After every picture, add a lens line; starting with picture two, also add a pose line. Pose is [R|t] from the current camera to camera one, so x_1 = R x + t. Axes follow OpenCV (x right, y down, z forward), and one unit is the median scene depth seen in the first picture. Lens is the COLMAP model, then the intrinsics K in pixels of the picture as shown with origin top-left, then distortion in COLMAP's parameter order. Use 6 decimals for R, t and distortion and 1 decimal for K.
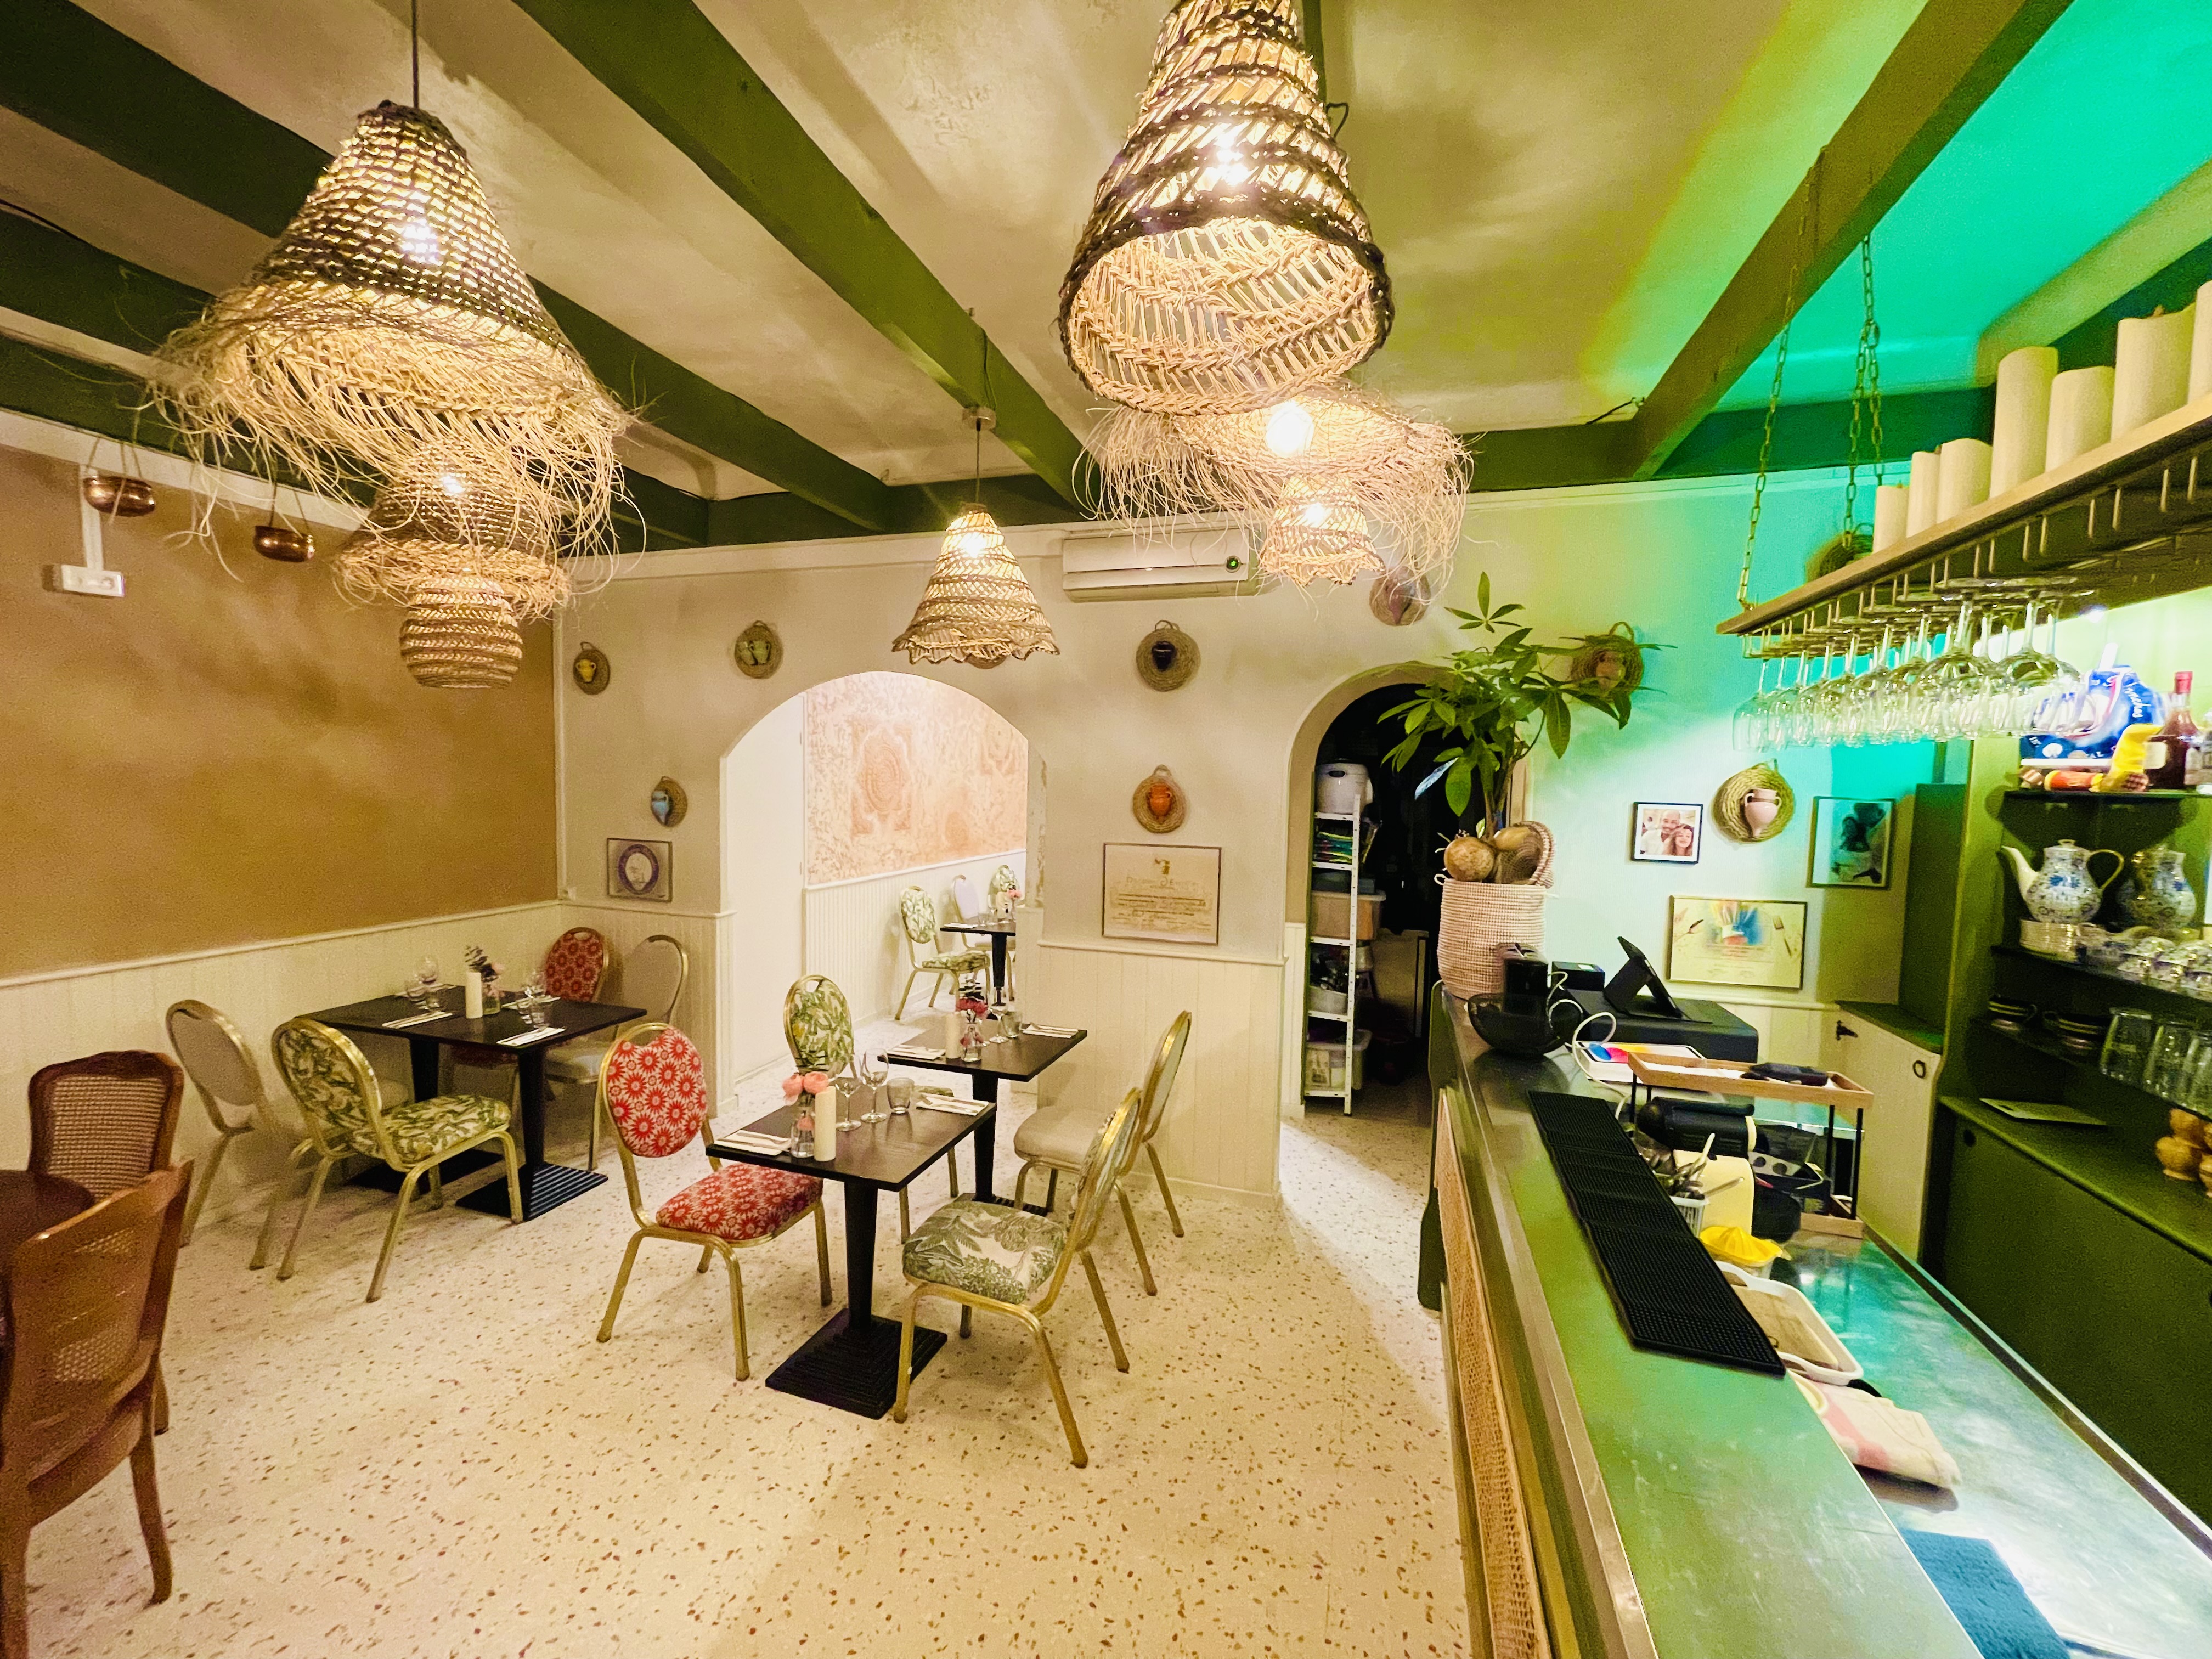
lens RADIAL K [[880.0, 0, 1106.0], [0, 880.0, 829.5], [0, 0, 1]] dist [0.000909, 0.000210]
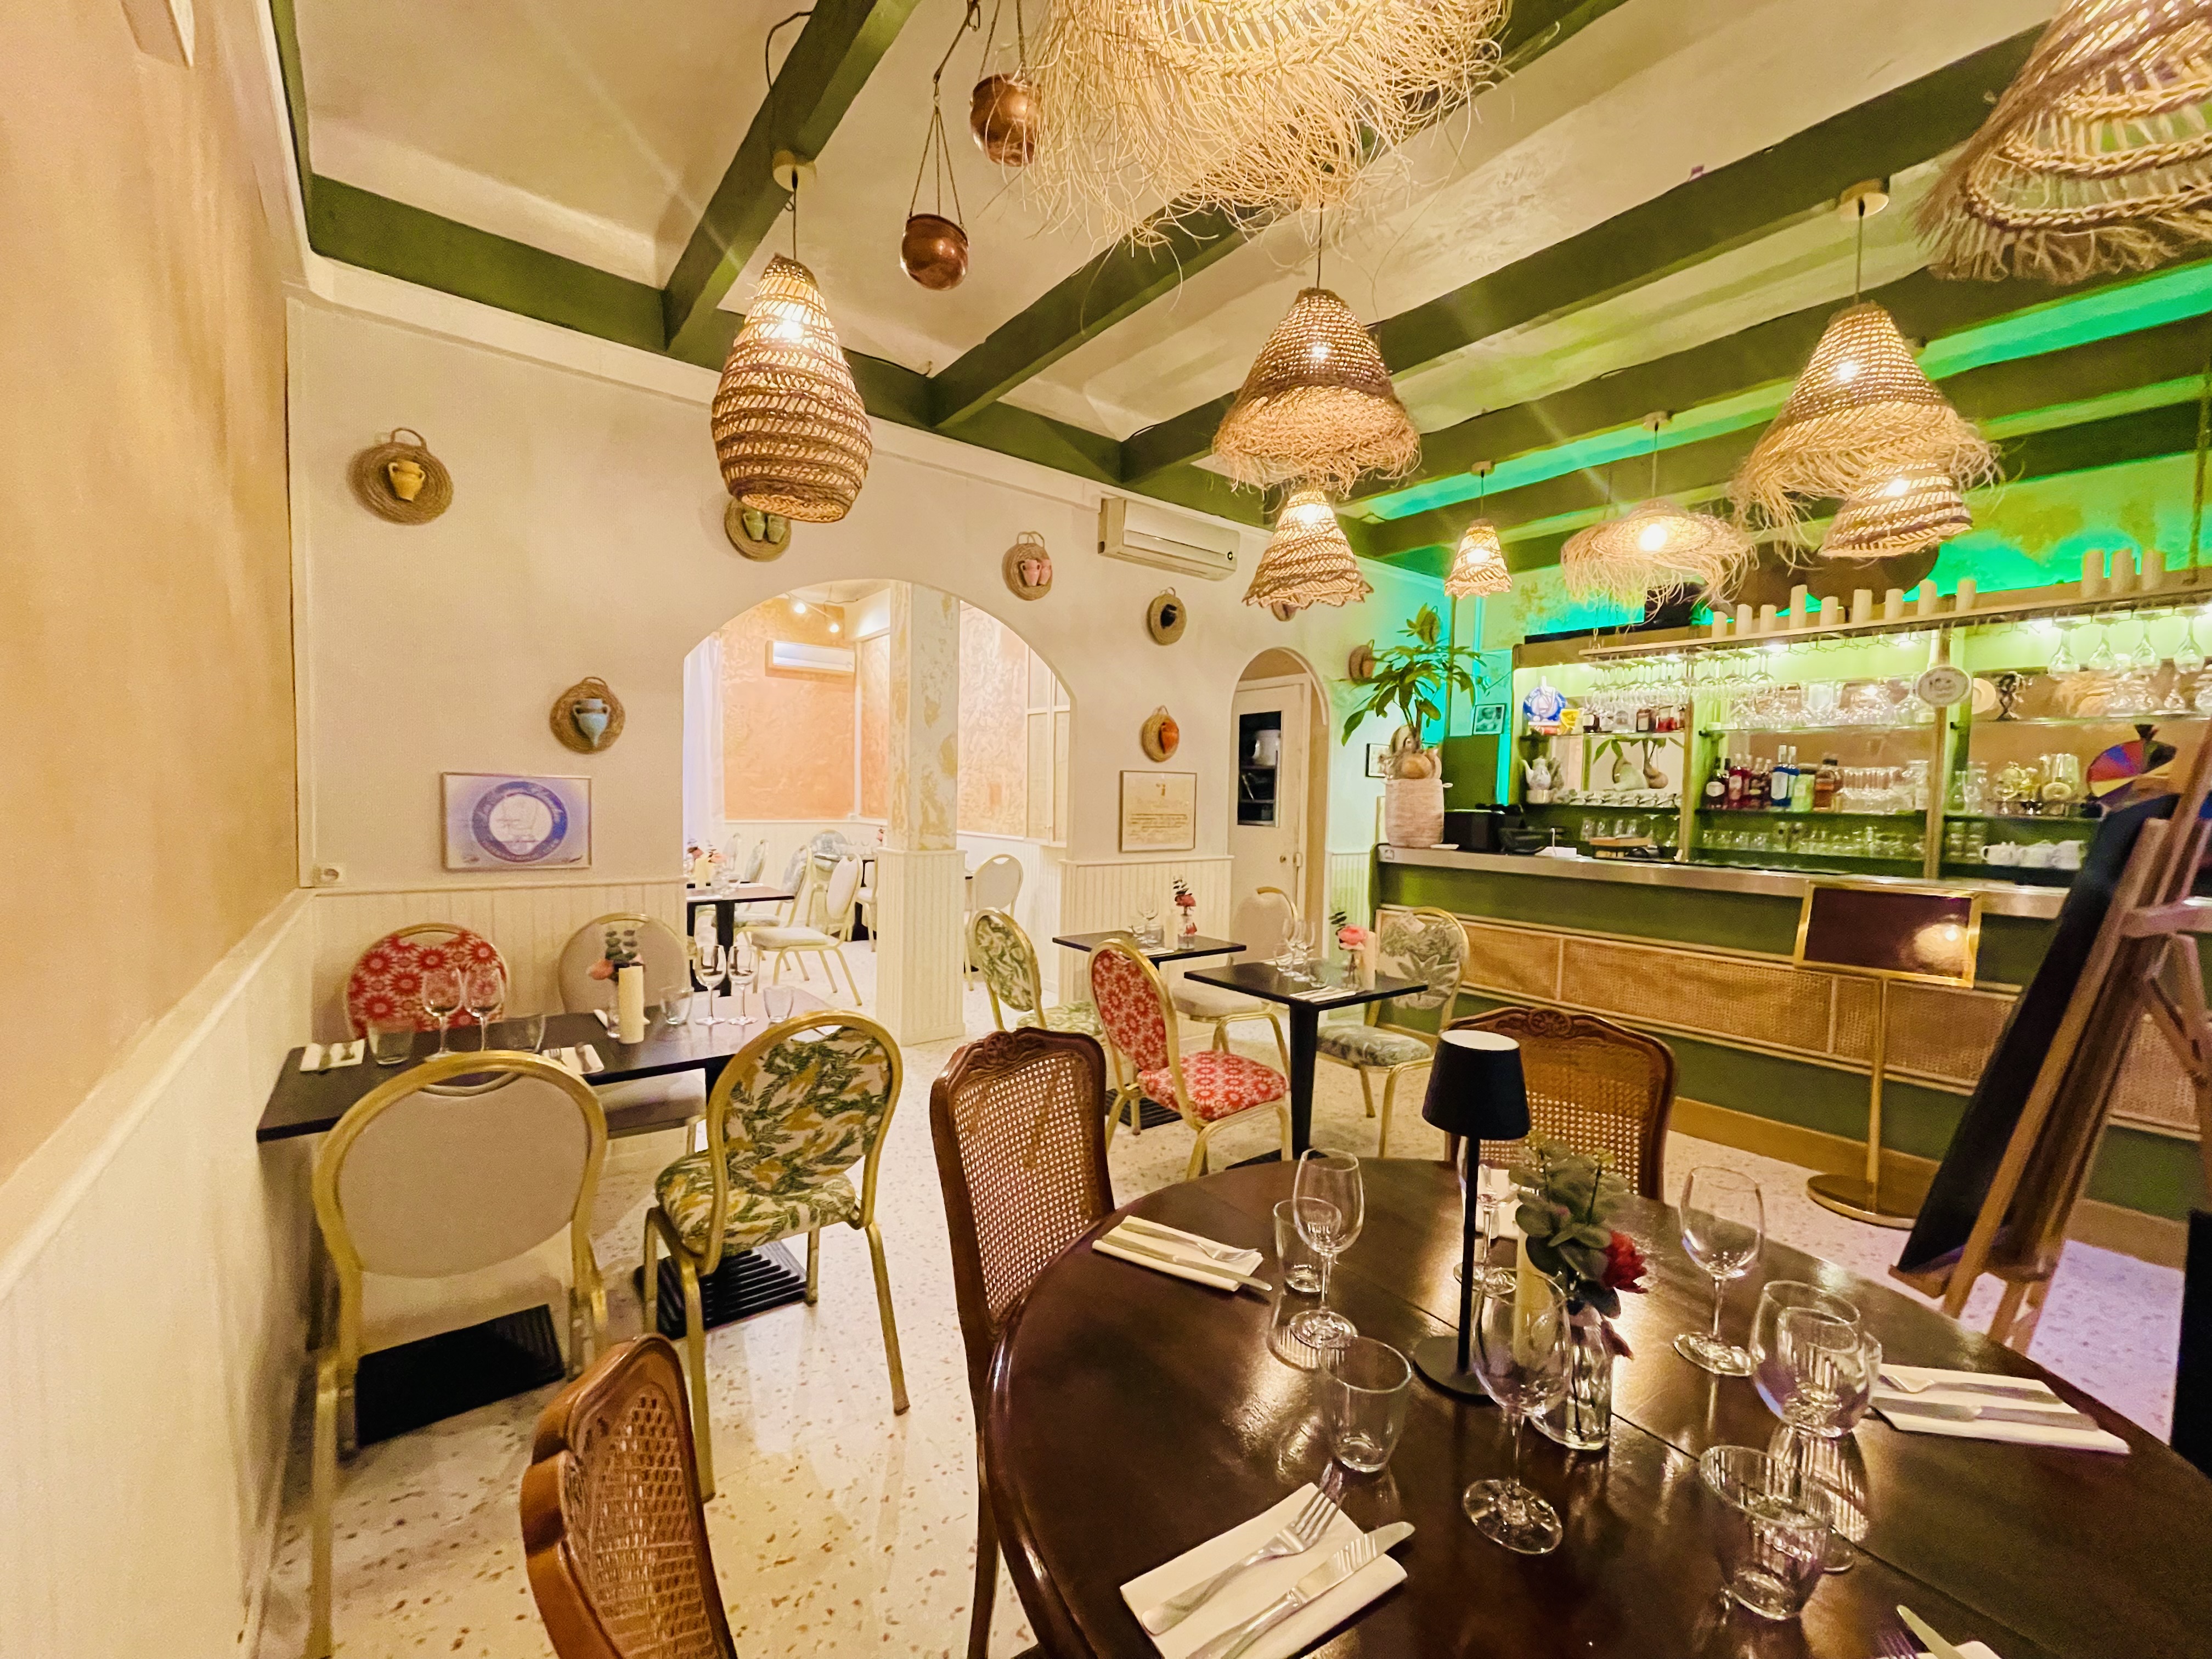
lens RADIAL K [[884.9, 0, 1011.2], [0, 884.9, 829.9], [0, 0, 1]] dist [0.000771, 0.000063]
pose [[0.611746, -0.039837, 0.790051, -1.206058], [0.037343, 0.999072, 0.021461, 0.075283], [-0.790173, 0.016374, 0.612666, 0.481859]]
